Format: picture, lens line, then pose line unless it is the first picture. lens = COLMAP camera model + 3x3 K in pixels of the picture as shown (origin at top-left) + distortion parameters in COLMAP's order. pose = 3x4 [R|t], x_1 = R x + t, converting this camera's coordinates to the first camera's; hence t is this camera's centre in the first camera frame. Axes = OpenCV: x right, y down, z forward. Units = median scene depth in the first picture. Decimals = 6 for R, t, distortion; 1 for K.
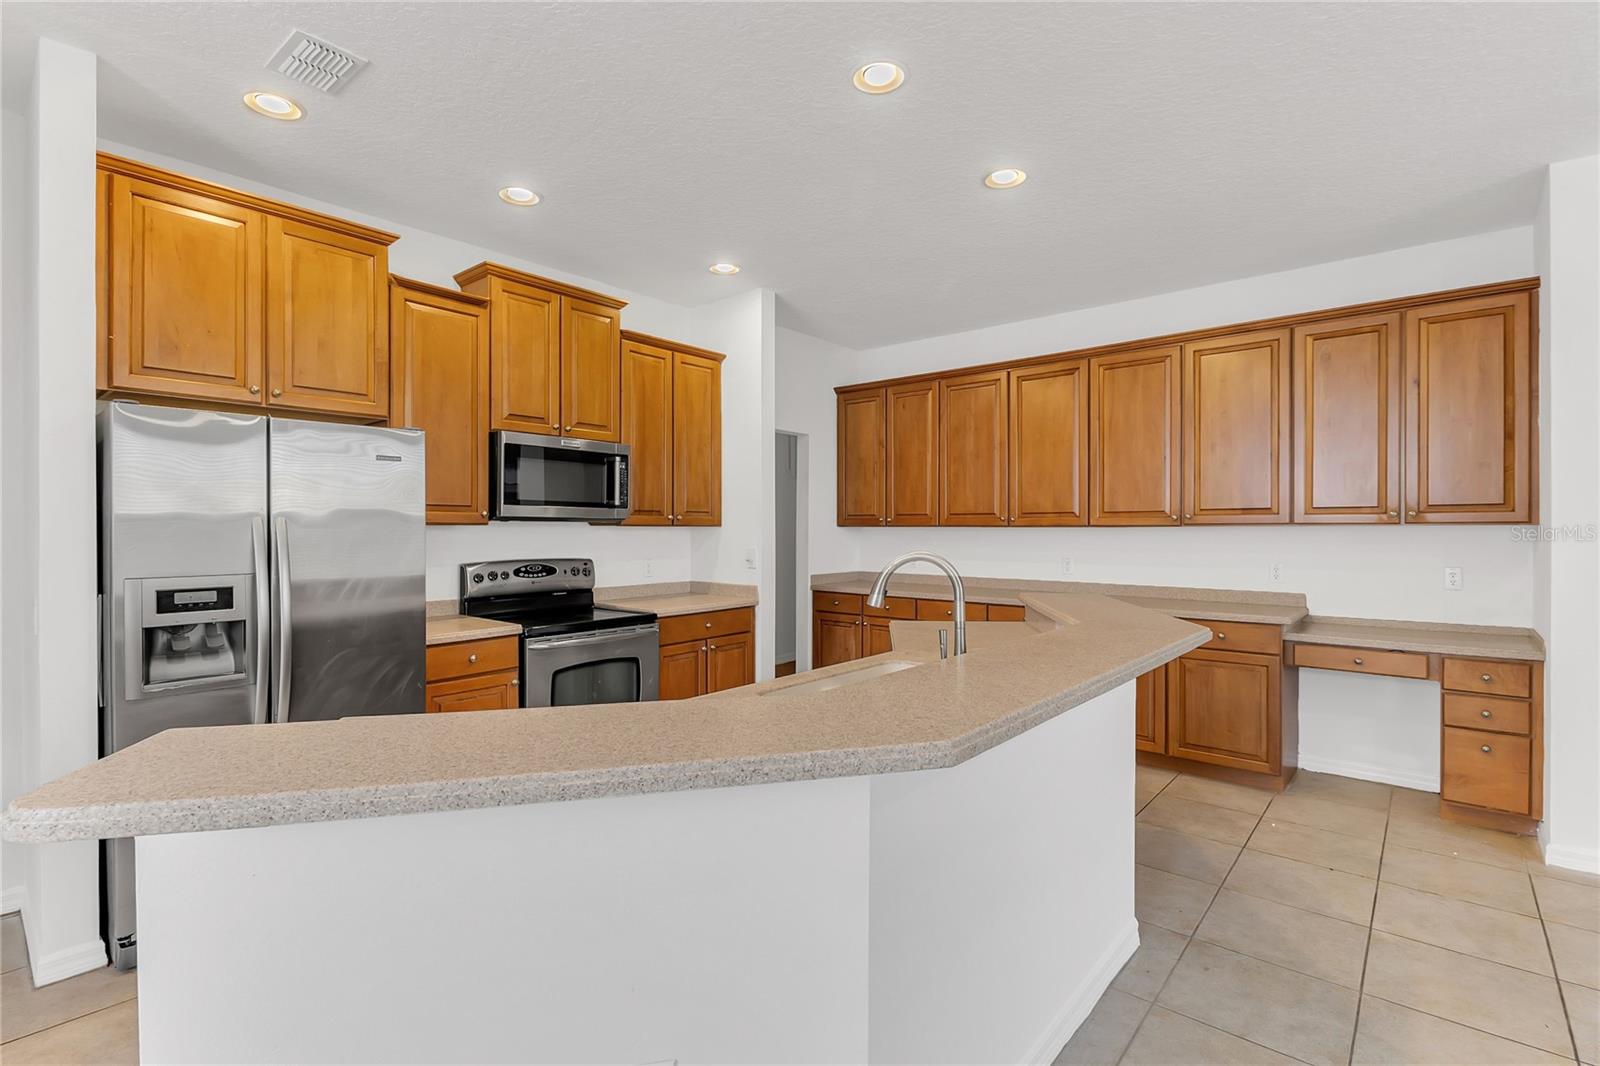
lens RADIAL K [[753.9, 0, 813.9], [0, 753.9, 532.5], [0, 0, 1]] dist [0.009908, -0.006160]
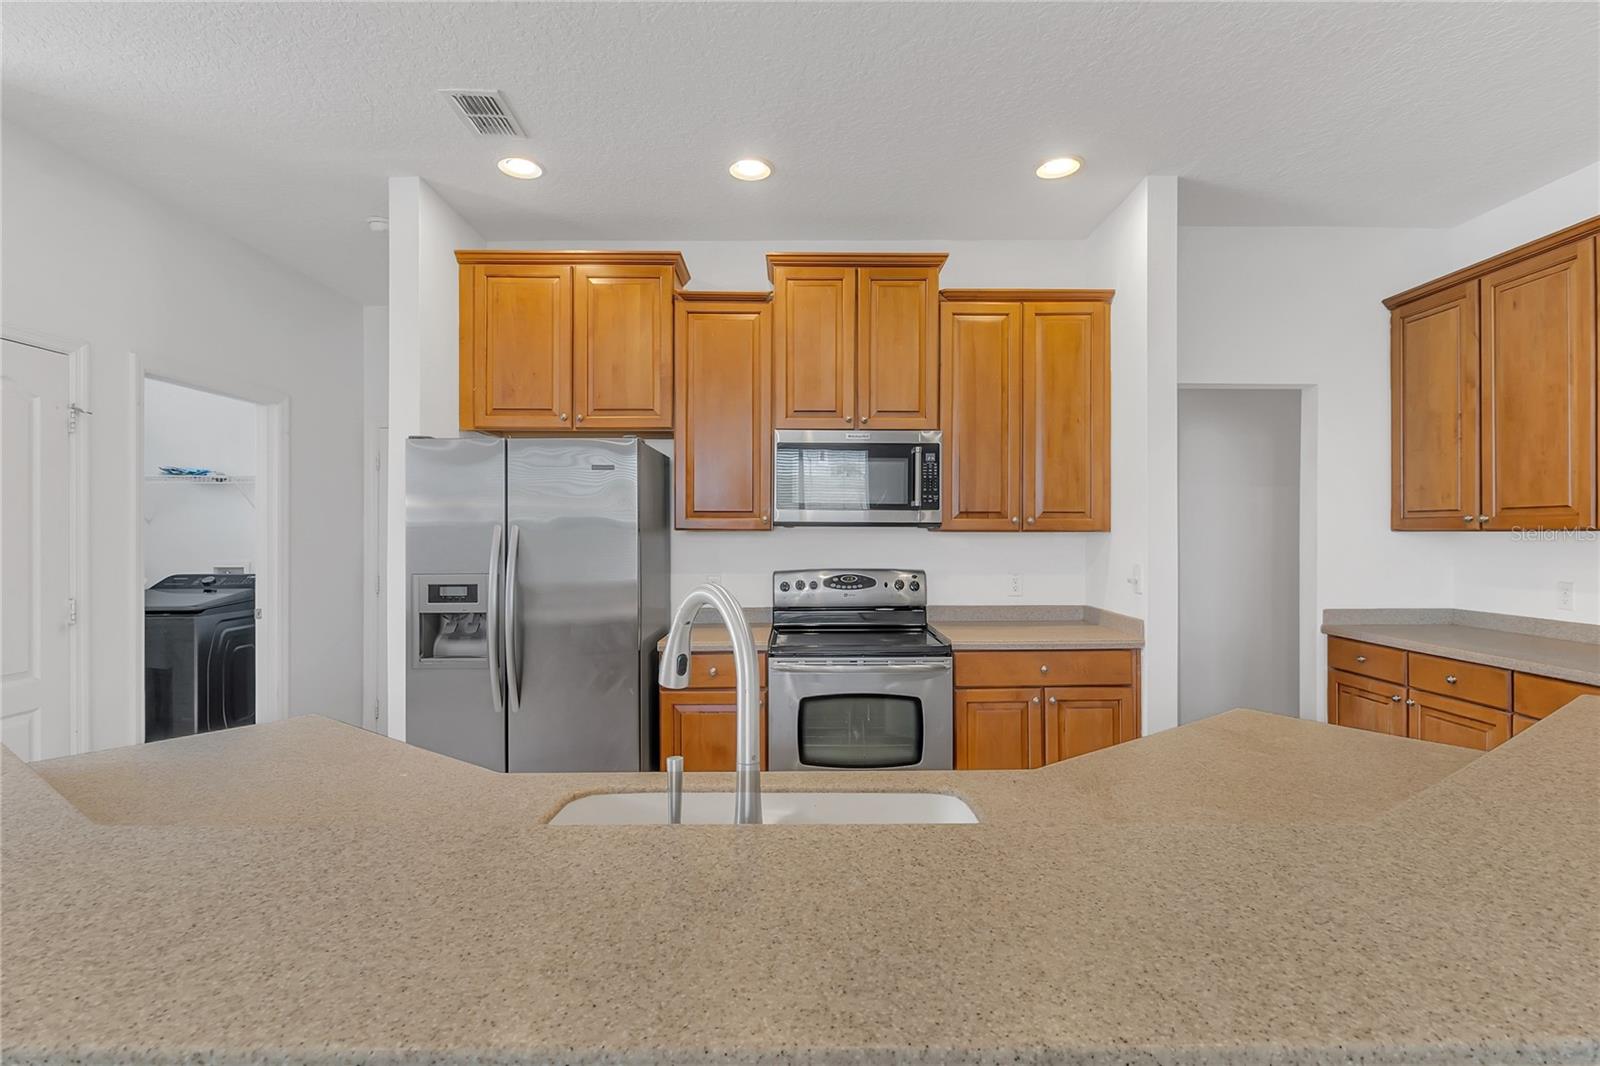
lens RADIAL K [[753.9, 0, 793.1], [0, 753.9, 530.2], [0, 0, 1]] dist [0.009908, -0.006160]
pose [[0.643169, -0.004508, -0.765711, 0.286646], [-0.003400, 0.999956, -0.008743, -0.002660], [0.765717, 0.008227, 0.643125, 0.386129]]
